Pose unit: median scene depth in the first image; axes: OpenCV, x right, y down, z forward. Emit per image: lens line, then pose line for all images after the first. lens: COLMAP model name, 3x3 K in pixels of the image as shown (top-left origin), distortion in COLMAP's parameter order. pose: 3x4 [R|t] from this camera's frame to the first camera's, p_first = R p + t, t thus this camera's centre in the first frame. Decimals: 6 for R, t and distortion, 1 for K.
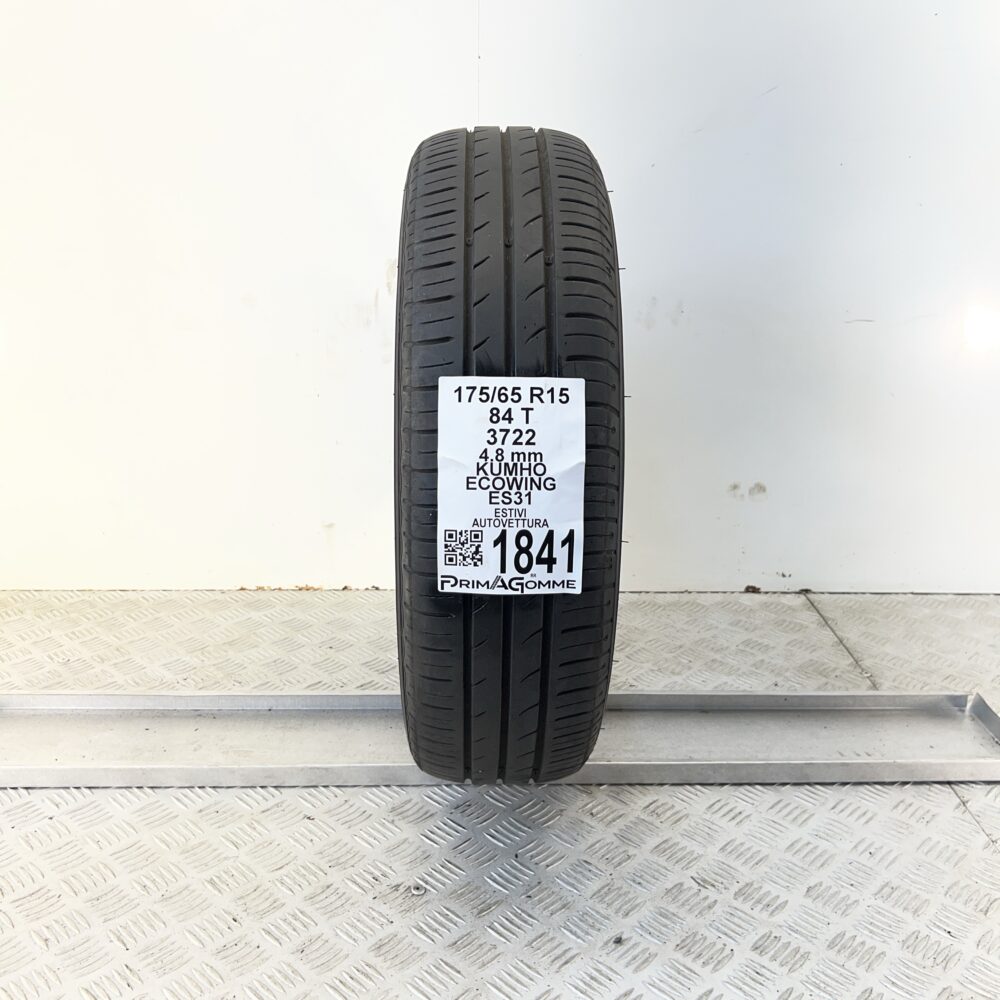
lens RADIAL K [[1047.4, 0, 500.0], [0, 1047.4, 500.0], [0, 0, 1]] dist [0.080766, -0.007453]
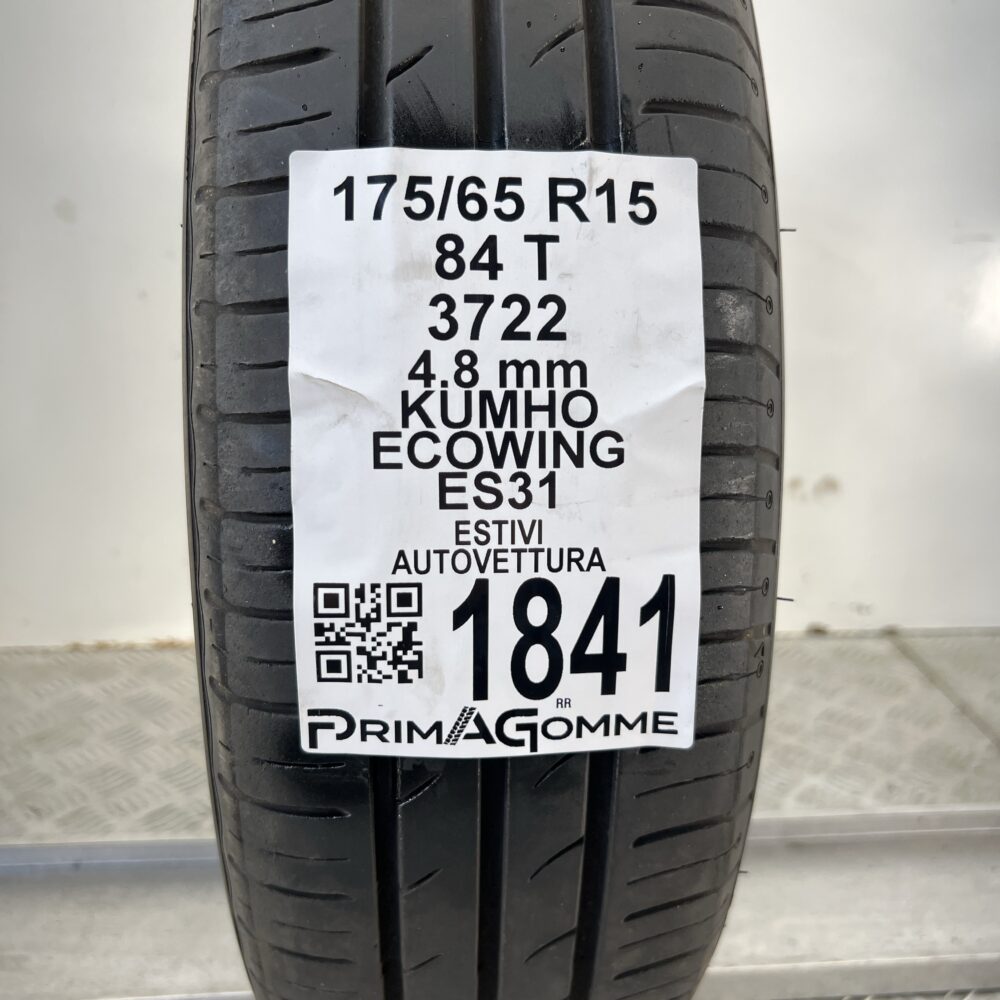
lens RADIAL K [[1047.4, 0, 500.0], [0, 1047.4, 500.0], [0, 0, 1]] dist [0.080766, -0.007453]
pose [[0.998755, -0.017313, 0.046783, -0.006170], [0.017850, 0.999779, -0.011089, 0.005211], [-0.046581, 0.011910, 0.998844, 0.641878]]
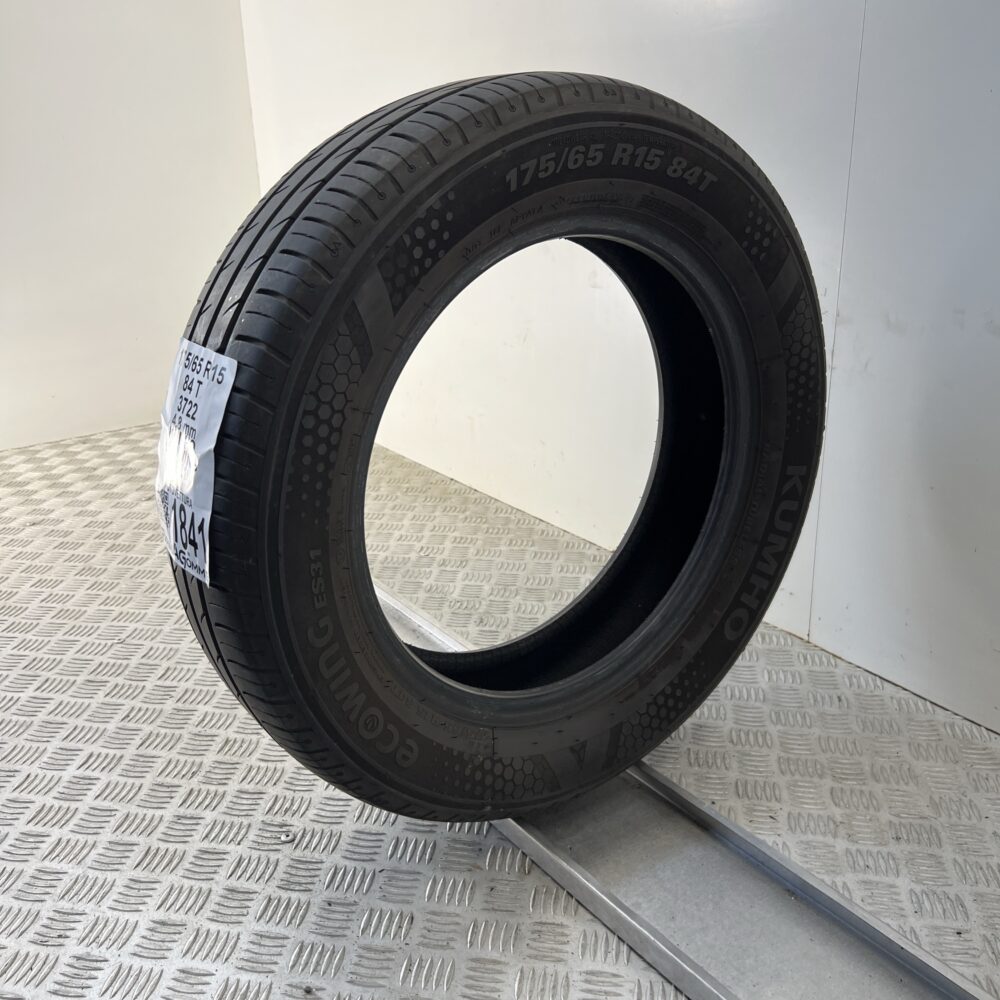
lens RADIAL K [[1047.4, 0, 500.0], [0, 1047.4, 500.0], [0, 0, 1]] dist [0.080766, -0.007453]
pose [[0.548134, 0.260059, -0.794933, 0.957540], [-0.226600, 0.961061, 0.158159, -0.195974], [0.805110, 0.093440, 0.585719, 0.663884]]
